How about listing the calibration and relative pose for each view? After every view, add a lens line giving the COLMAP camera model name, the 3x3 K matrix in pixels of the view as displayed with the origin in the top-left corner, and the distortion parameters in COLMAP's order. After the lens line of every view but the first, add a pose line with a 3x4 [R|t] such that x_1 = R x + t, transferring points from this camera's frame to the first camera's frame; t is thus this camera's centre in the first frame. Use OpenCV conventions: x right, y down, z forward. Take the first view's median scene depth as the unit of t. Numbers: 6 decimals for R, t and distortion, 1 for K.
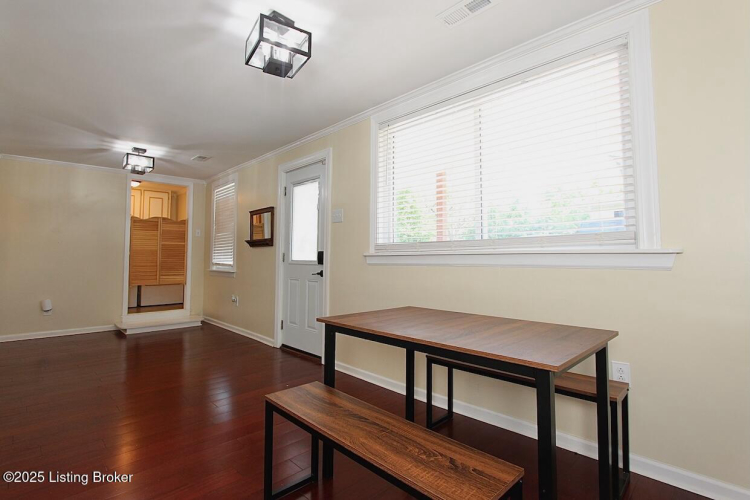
lens RADIAL K [[360.7, 0, 367.5], [0, 360.7, 238.6], [0, 0, 1]] dist [-0.022777, 0.000256]
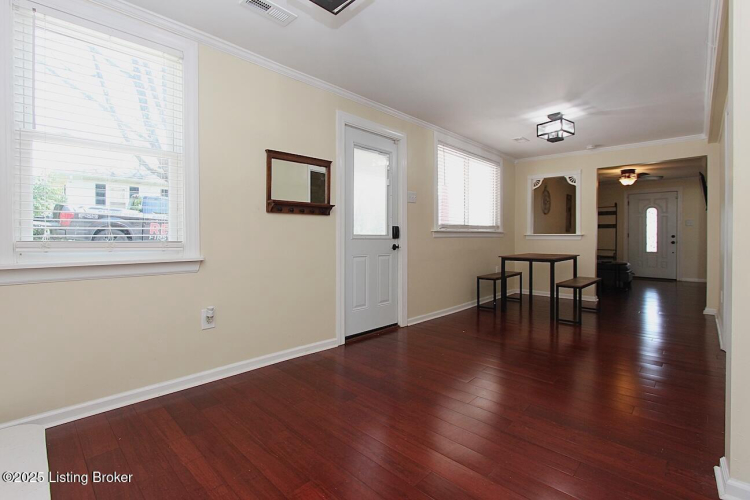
lens RADIAL K [[344.5, 0, 373.4], [0, 344.5, 240.4], [0, 0, 1]] dist [-0.013814, 0.000297]
pose [[-0.027462, -0.011234, 0.999560, -1.125086], [-0.057892, 0.998276, 0.009629, 0.069203], [-0.997945, -0.057602, -0.028065, 1.072953]]
